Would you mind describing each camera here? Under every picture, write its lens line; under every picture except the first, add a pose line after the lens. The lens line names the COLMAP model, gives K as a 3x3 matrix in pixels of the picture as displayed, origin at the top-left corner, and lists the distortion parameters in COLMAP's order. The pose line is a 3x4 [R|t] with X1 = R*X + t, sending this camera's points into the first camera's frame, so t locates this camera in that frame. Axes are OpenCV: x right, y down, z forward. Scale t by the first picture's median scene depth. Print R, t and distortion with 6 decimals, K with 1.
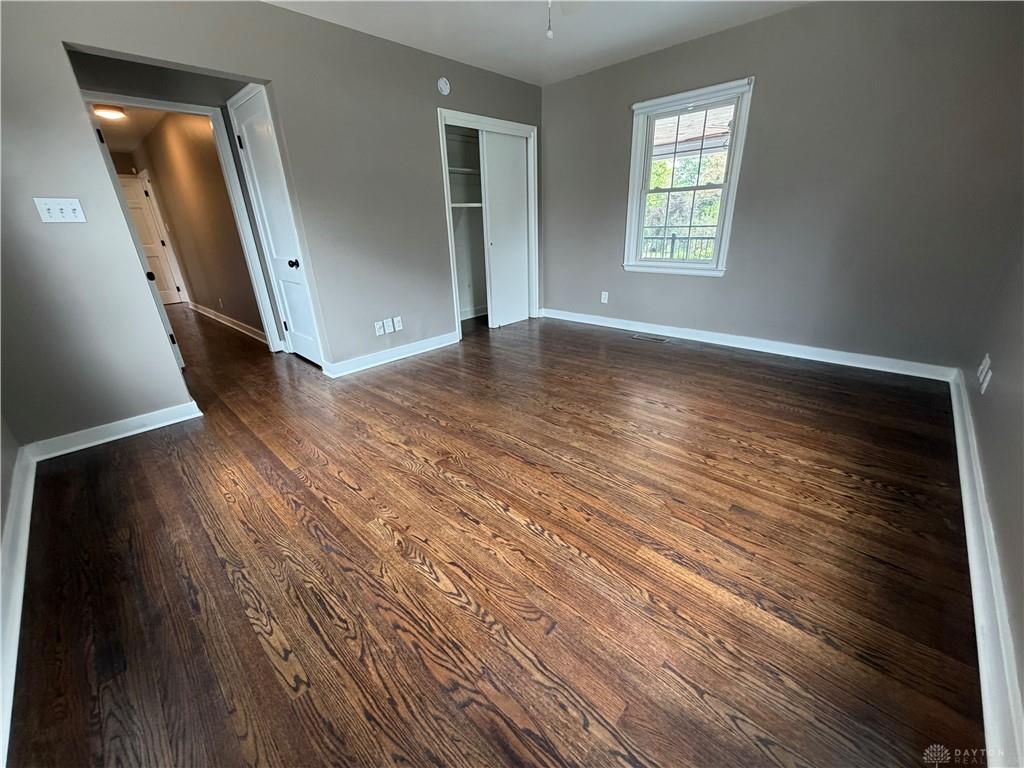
lens RADIAL K [[409.4, 0, 508.9], [0, 409.4, 384.5], [0, 0, 1]] dist [0.000326, -0.000080]
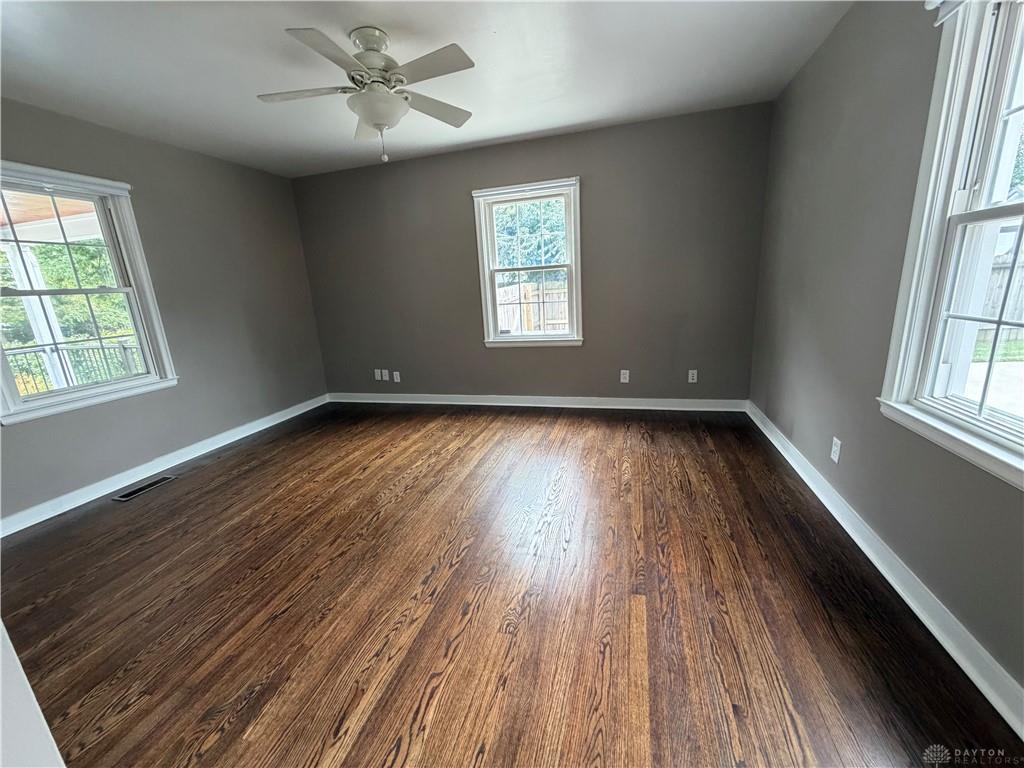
lens RADIAL K [[409.4, 0, 508.4], [0, 409.4, 382.4], [0, 0, 1]] dist [0.000326, -0.000080]
pose [[-0.462489, -0.146156, 0.874496, -0.815093], [0.399606, 0.846099, 0.352747, -0.404977], [-0.791466, 0.512596, -0.332906, 0.991315]]
